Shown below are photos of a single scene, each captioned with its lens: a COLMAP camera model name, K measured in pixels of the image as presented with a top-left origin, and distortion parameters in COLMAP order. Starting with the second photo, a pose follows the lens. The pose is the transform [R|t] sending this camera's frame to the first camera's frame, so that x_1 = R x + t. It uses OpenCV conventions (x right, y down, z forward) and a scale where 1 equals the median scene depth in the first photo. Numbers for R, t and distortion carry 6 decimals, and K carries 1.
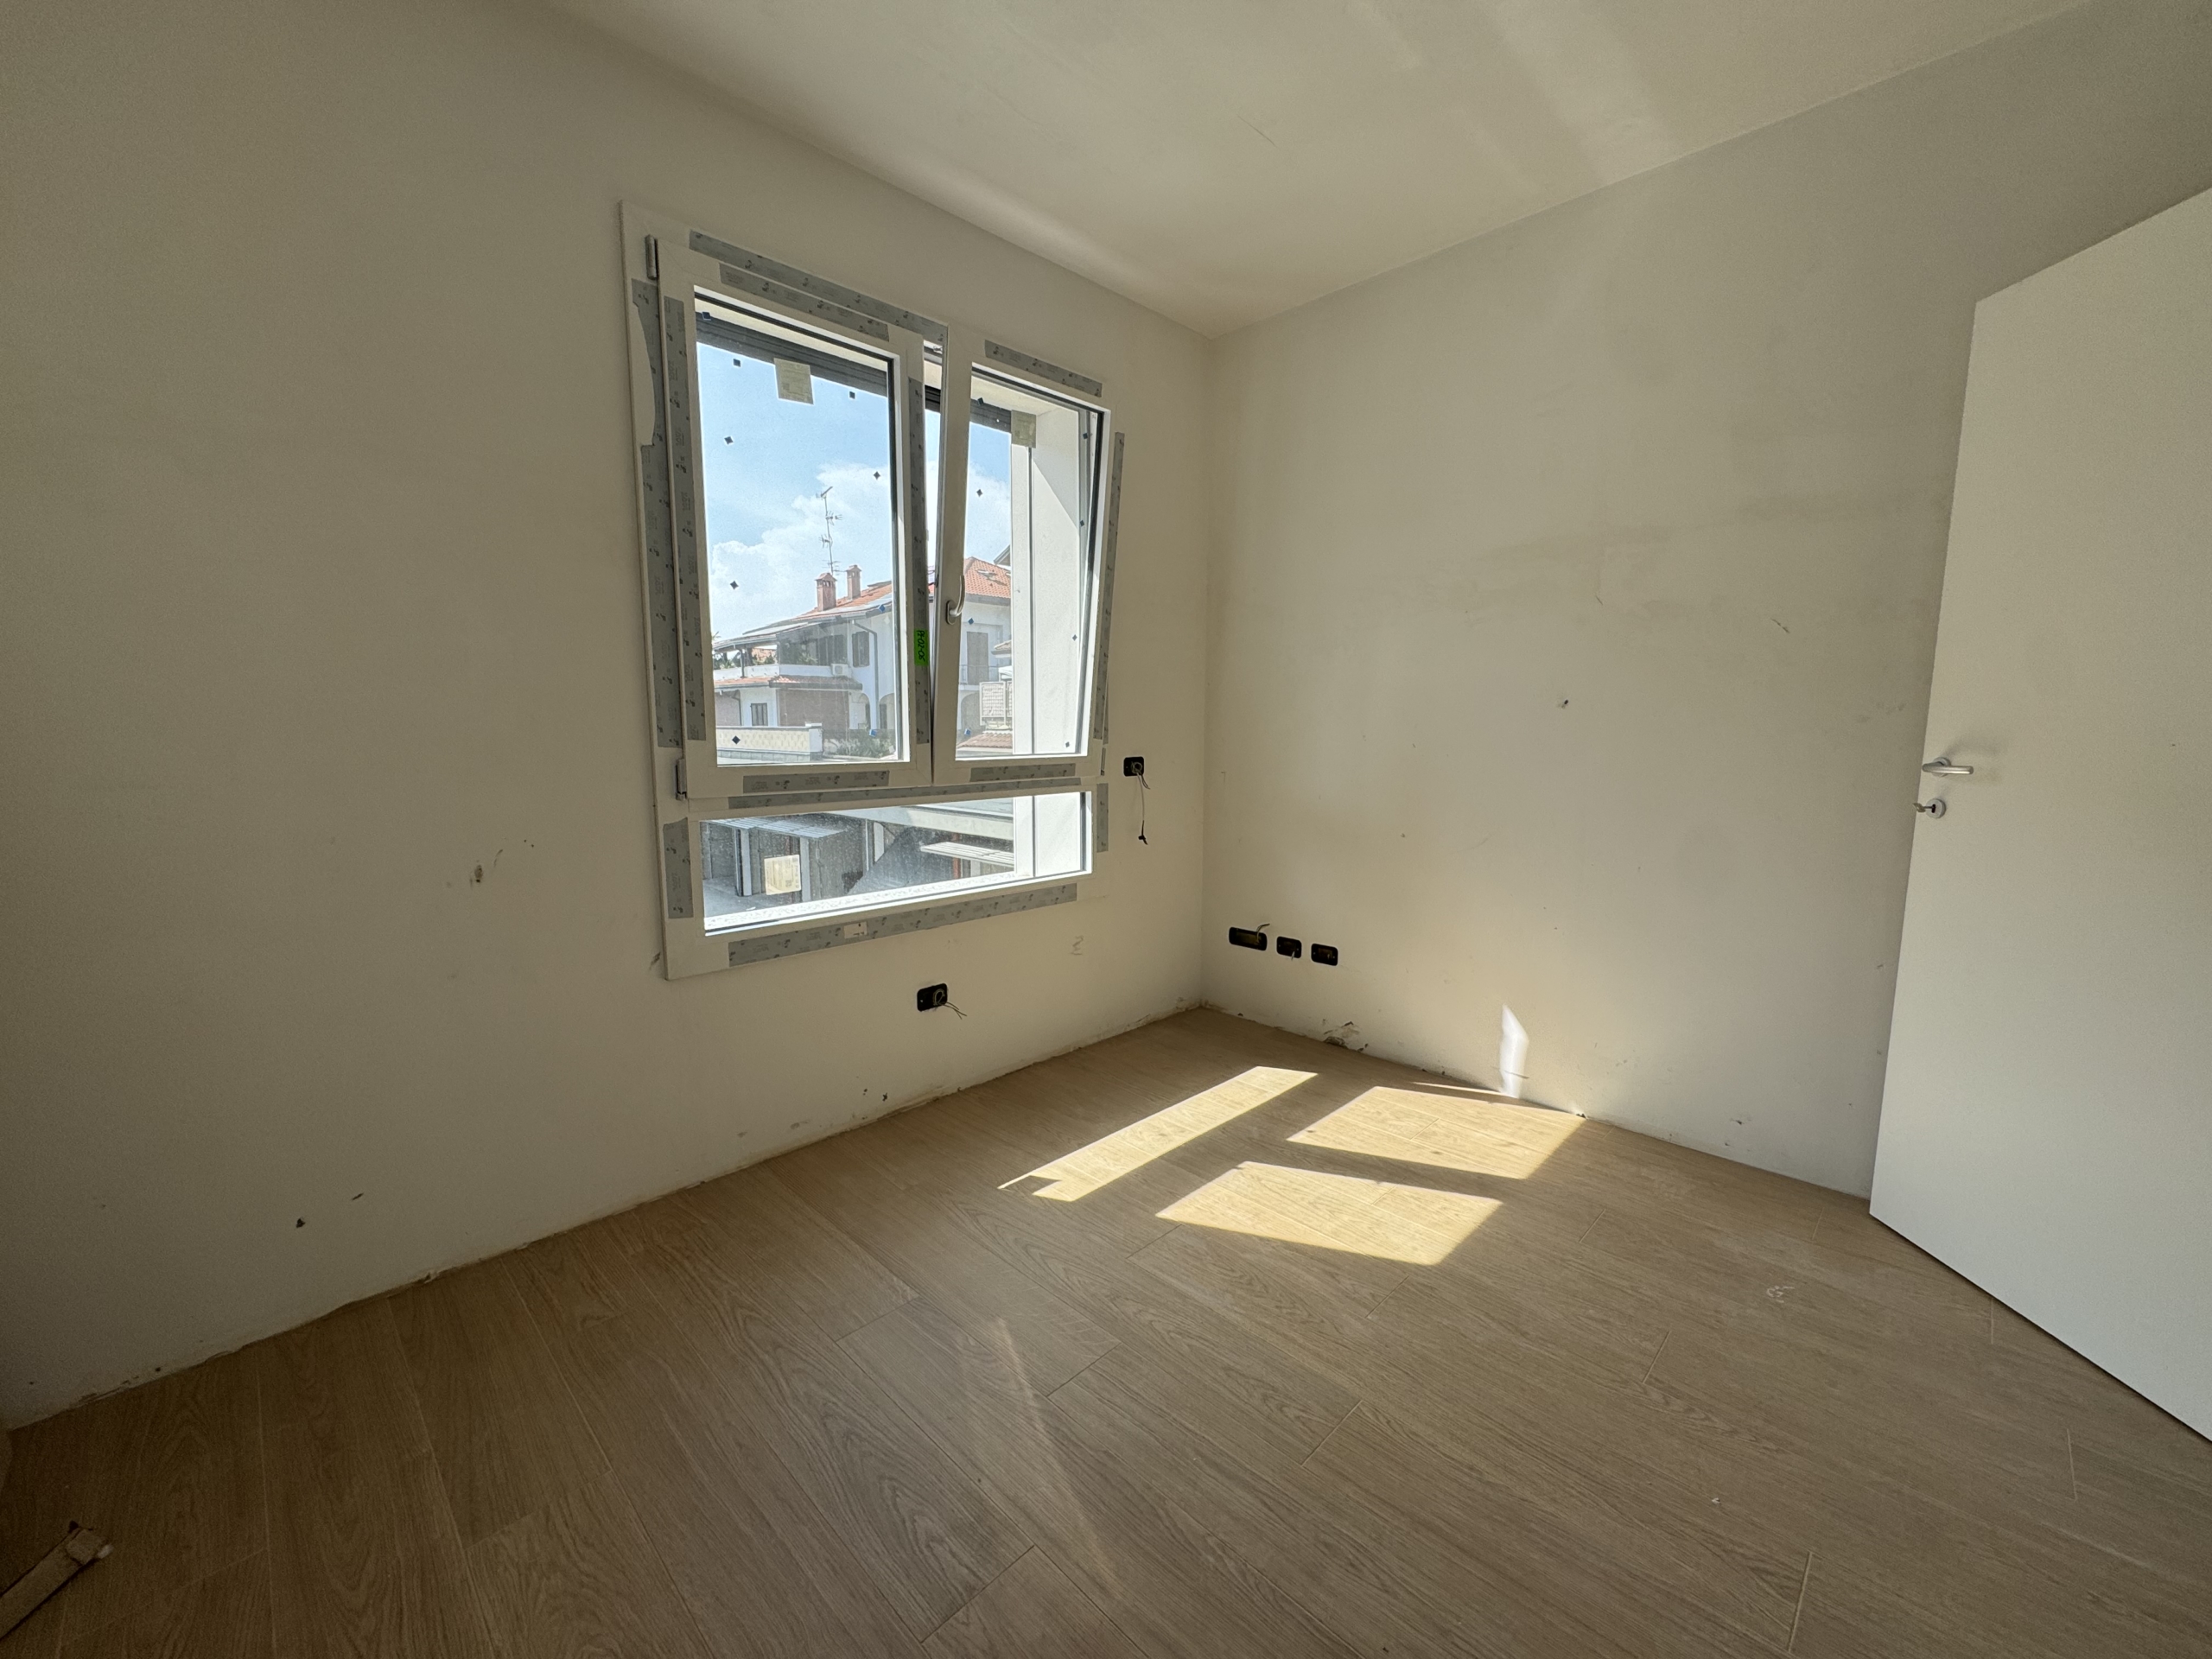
lens RADIAL K [[882.1, 0, 1103.1], [0, 882.1, 817.8], [0, 0, 1]] dist [-0.002340, 0.000708]
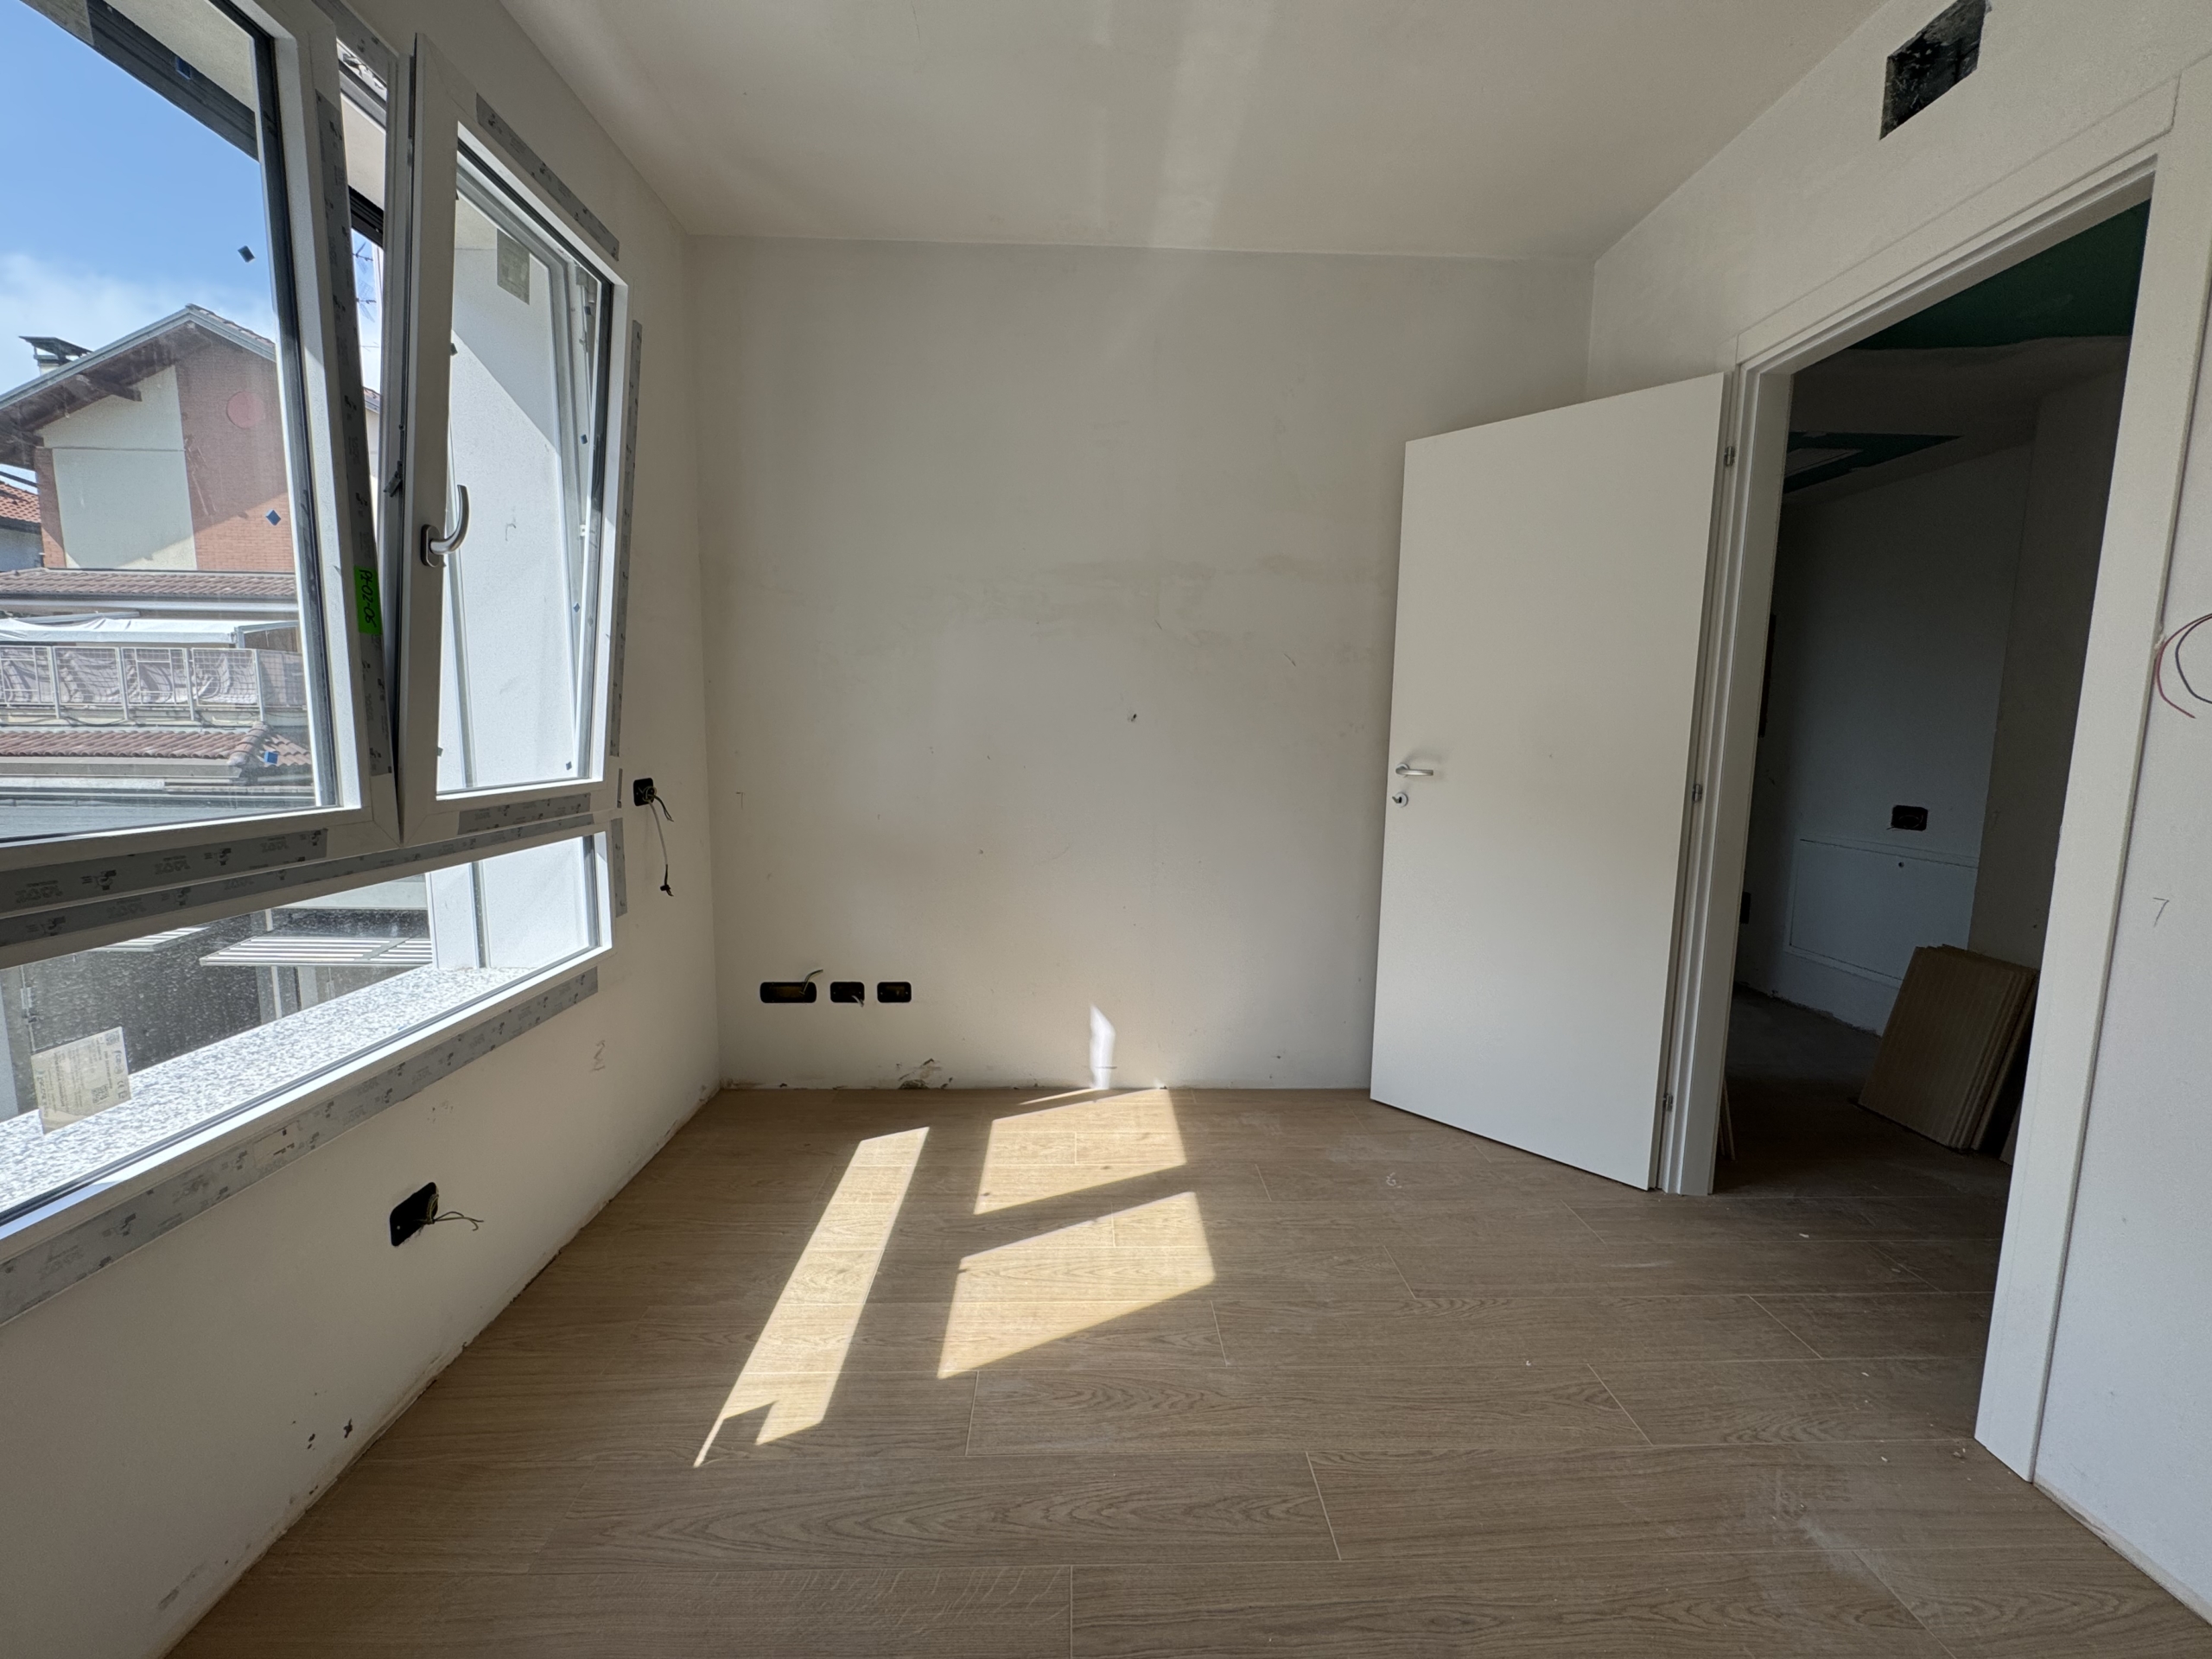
lens RADIAL K [[882.1, 0, 1122.0], [0, 882.1, 821.7], [0, 0, 1]] dist [-0.002340, 0.000708]
pose [[0.683257, -0.072310, 0.726589, -0.299145], [0.067071, 0.997093, 0.036159, -0.044518], [-0.727091, 0.024027, 0.686120, 0.285265]]
